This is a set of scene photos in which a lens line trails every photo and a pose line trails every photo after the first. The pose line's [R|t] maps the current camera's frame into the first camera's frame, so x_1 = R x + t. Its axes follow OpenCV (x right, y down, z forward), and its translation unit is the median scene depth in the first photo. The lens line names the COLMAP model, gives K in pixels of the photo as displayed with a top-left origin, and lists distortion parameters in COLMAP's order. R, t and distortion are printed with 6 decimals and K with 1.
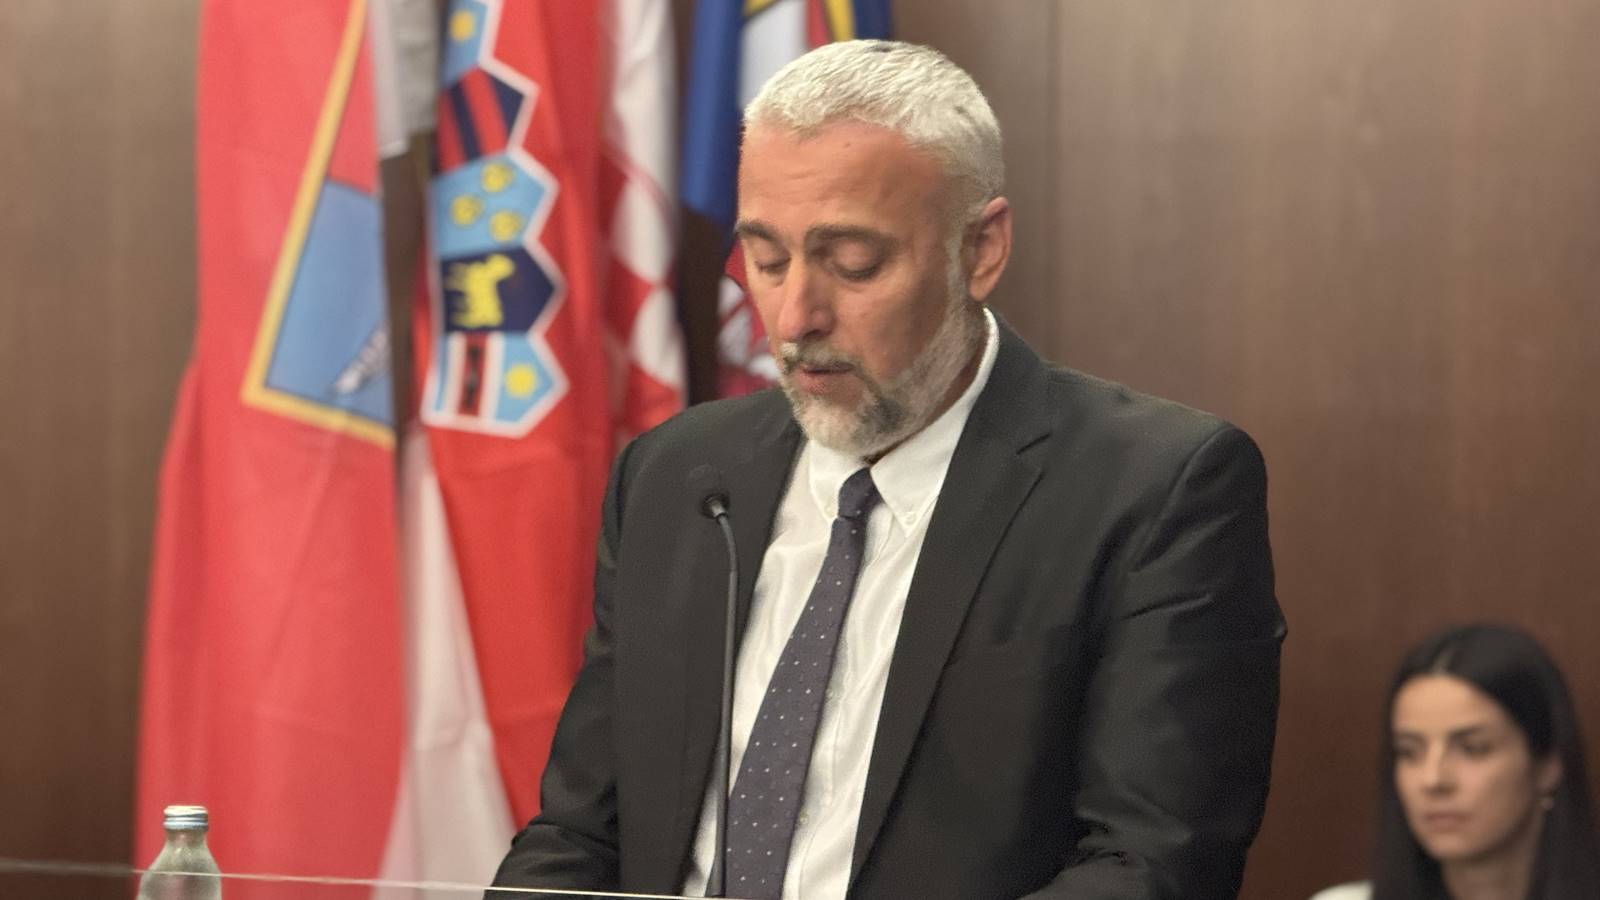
lens RADIAL K [[5479.8, 0, 800.0], [0, 5479.8, 450.0], [0, 0, 1]] dist [0.123518, 0.402318]
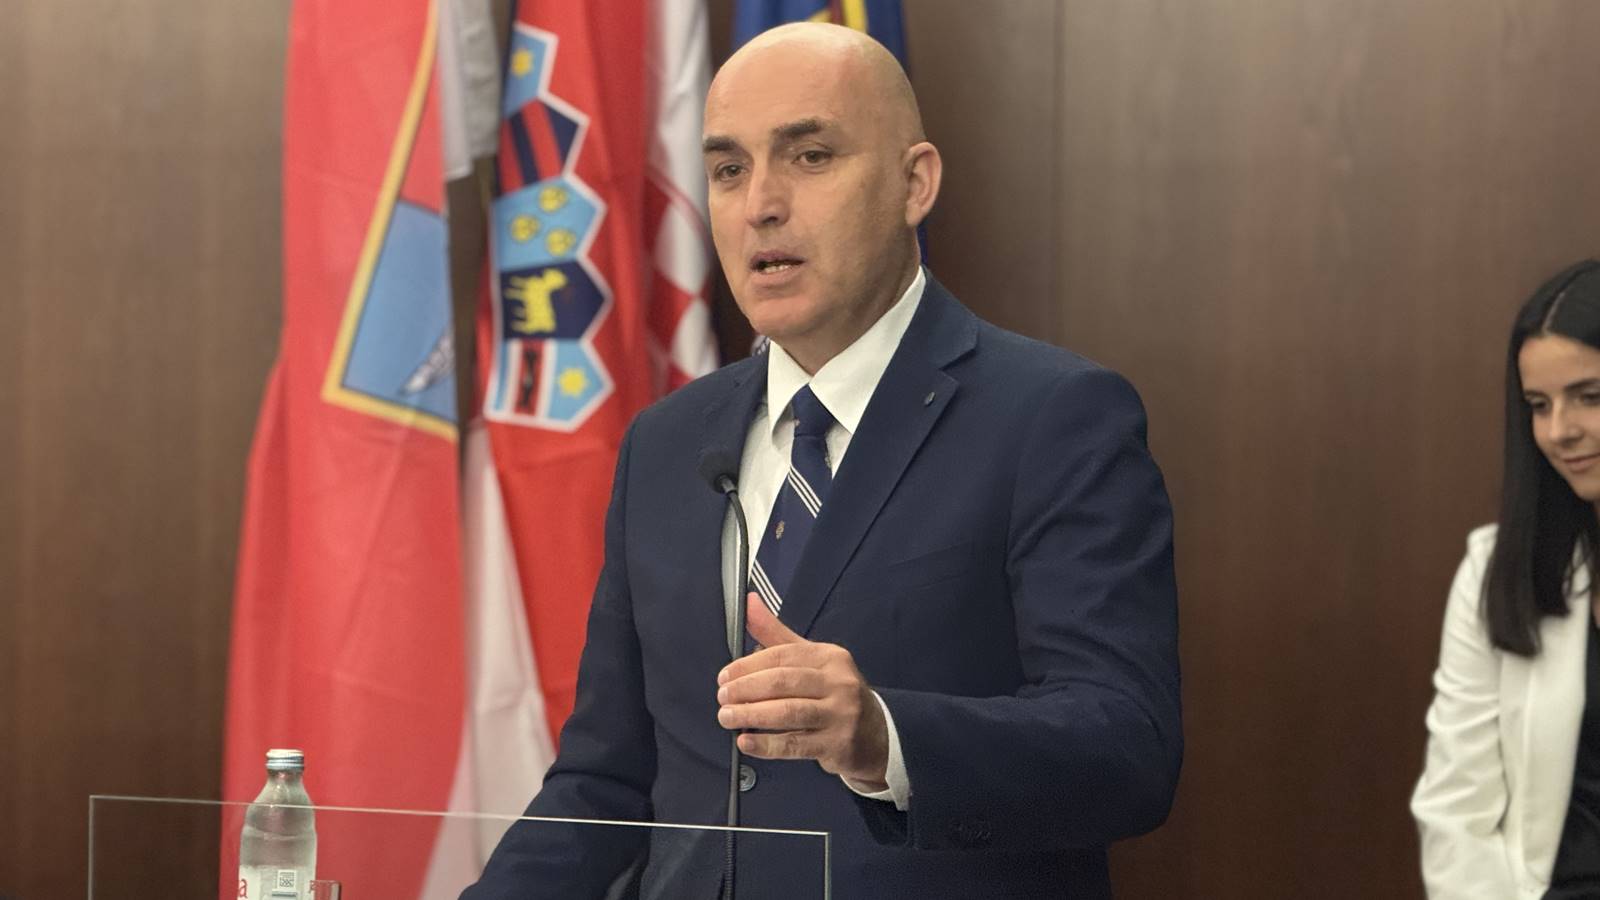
lens RADIAL K [[5479.8, 0, 800.0], [0, 5479.8, 450.0], [0, 0, 1]] dist [0.123518, 0.402318]
pose [[0.999907, 0.007711, -0.011213, 0.007782], [-0.007666, 0.999962, 0.004084, -0.003768], [0.011244, -0.003998, 0.999929, -0.111005]]
